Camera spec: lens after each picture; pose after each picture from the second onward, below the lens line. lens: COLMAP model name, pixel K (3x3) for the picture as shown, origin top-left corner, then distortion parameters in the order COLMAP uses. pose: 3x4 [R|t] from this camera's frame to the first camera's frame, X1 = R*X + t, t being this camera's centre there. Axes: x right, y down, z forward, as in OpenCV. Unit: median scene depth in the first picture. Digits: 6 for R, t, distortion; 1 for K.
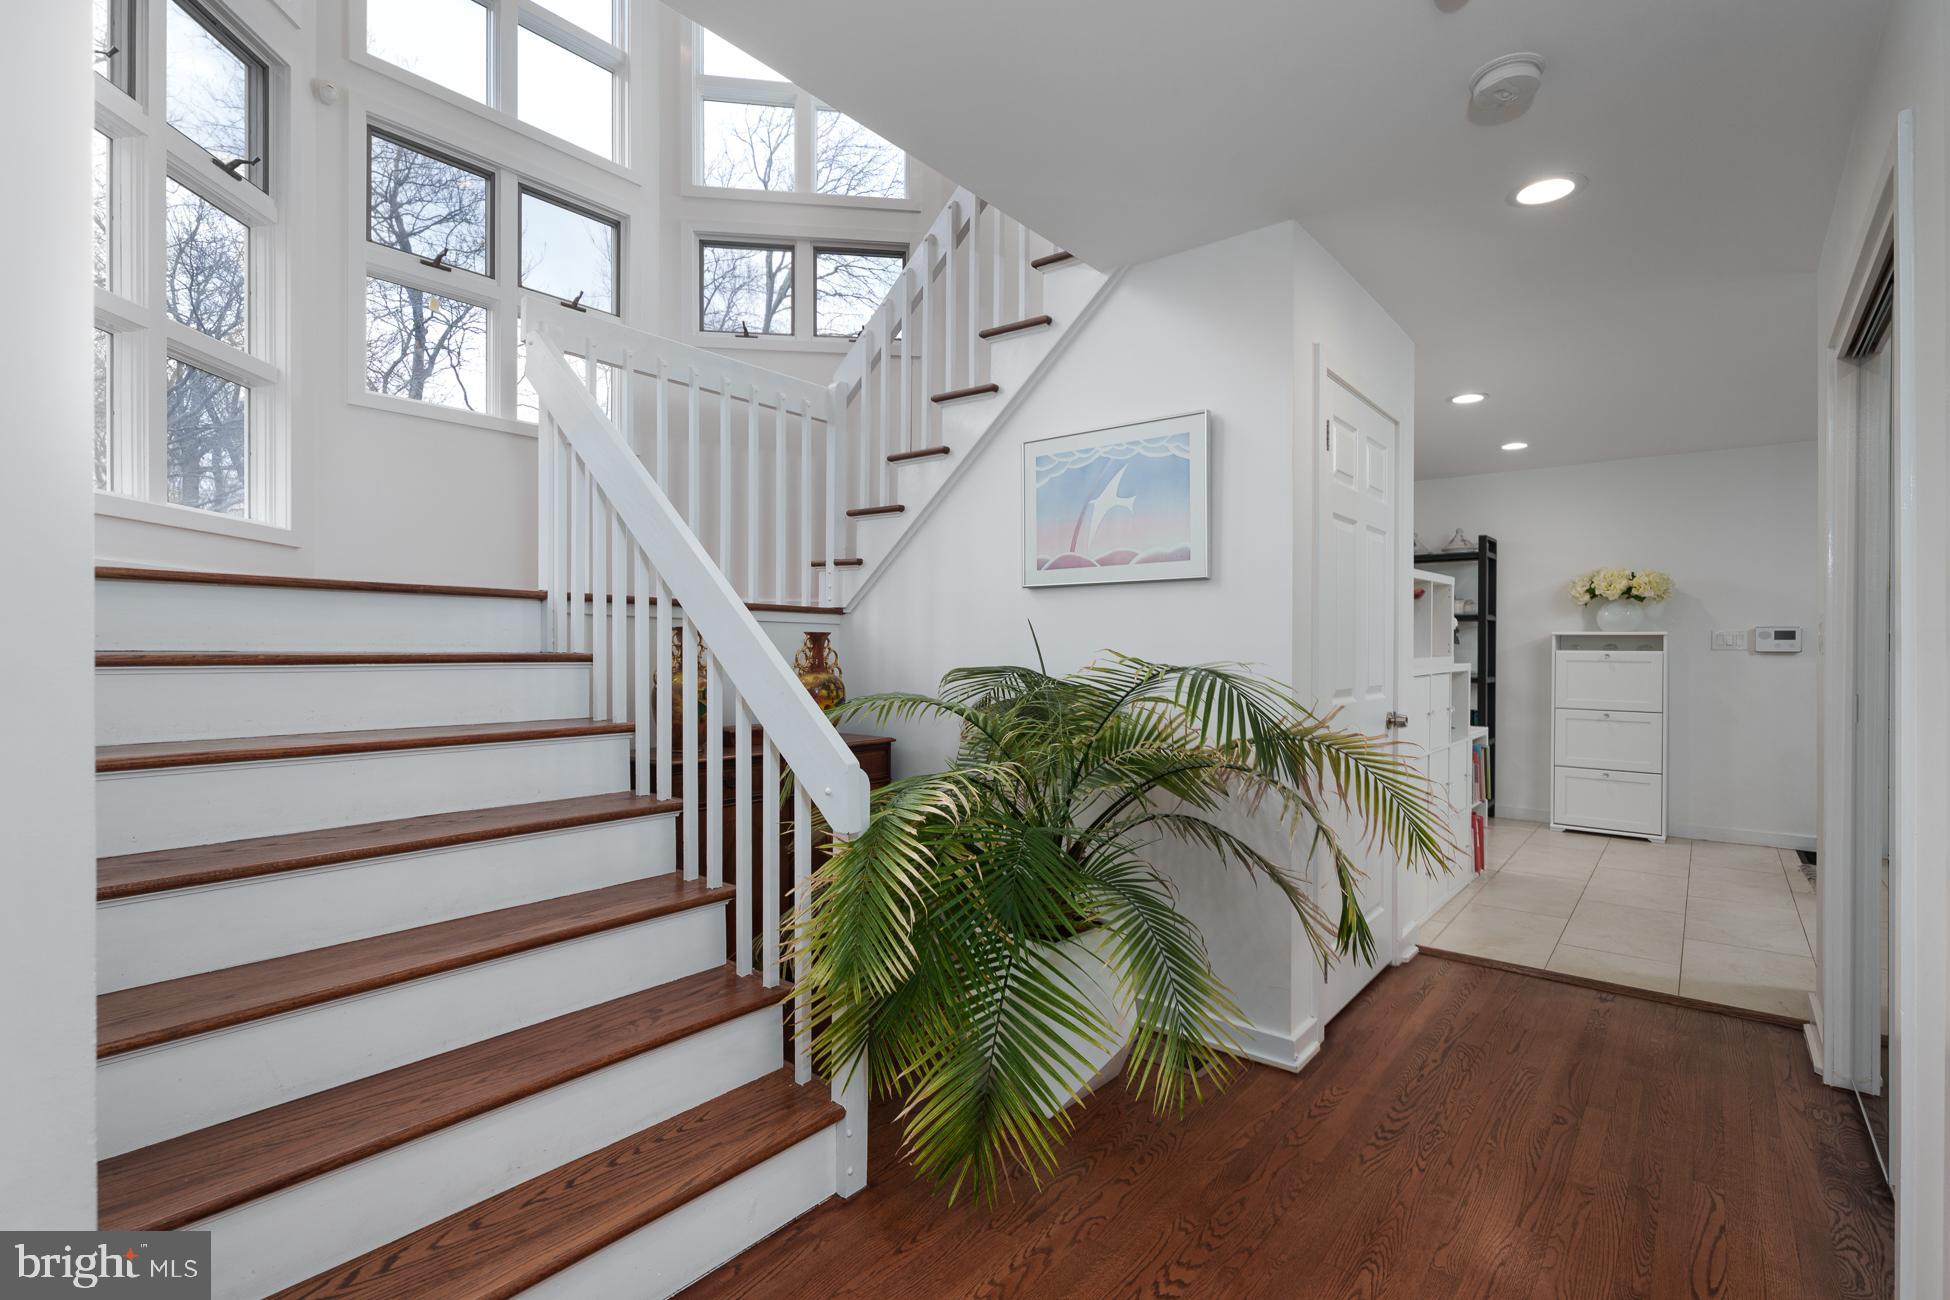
lens RADIAL K [[870.6, 0, 975.0], [0, 870.6, 650.0], [0, 0, 1]] dist [-0.003533, -0.000030]
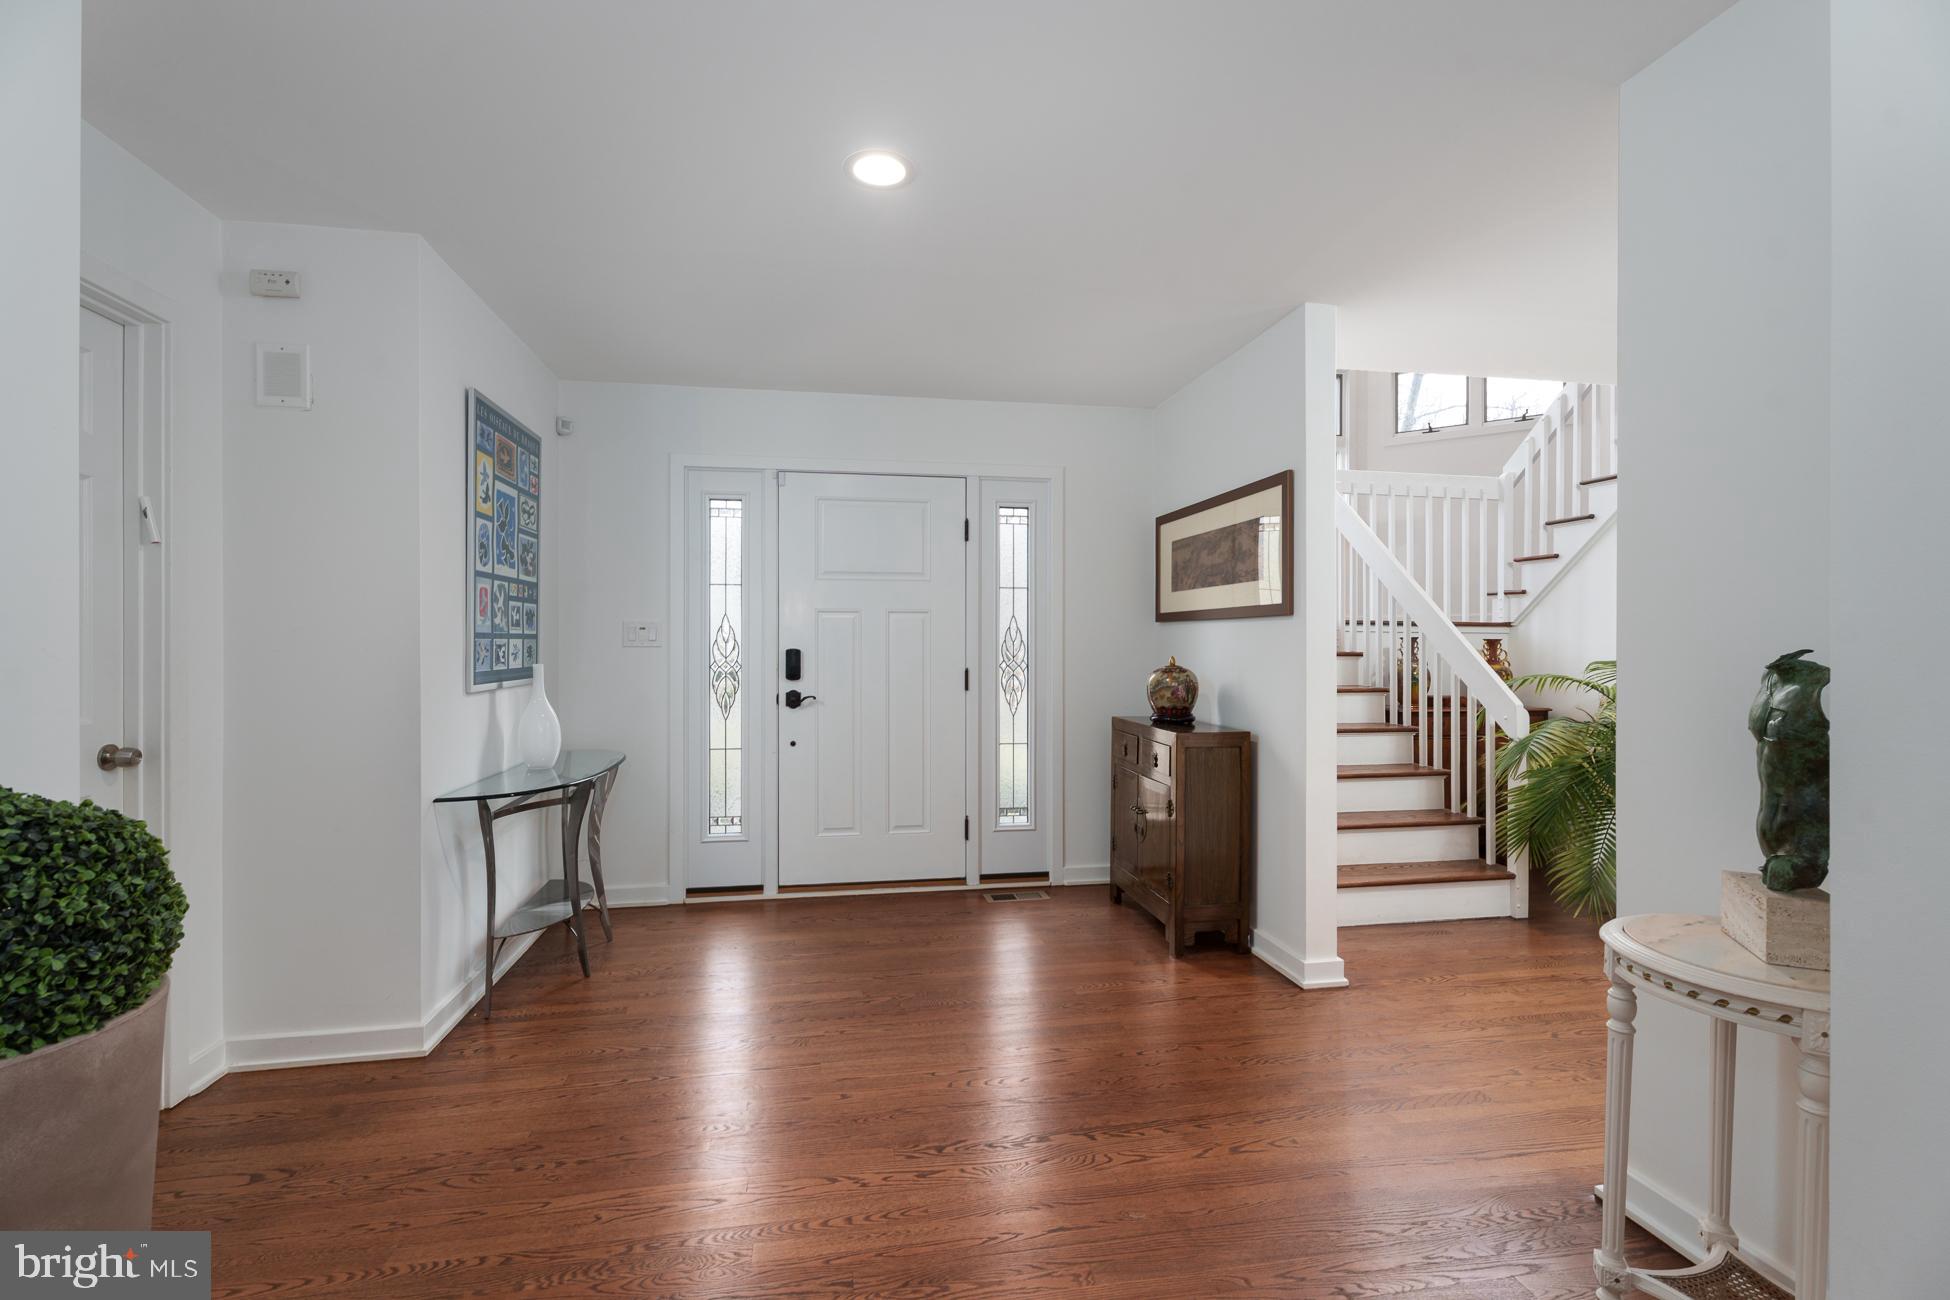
lens RADIAL K [[870.6, 0, 975.0], [0, 870.6, 650.0], [0, 0, 1]] dist [-0.003533, -0.000030]
pose [[0.768444, -0.000459, -0.639917, 0.107167], [-0.002654, 0.999989, -0.003904, 0.008241], [0.639912, 0.004699, 0.768434, -0.817567]]
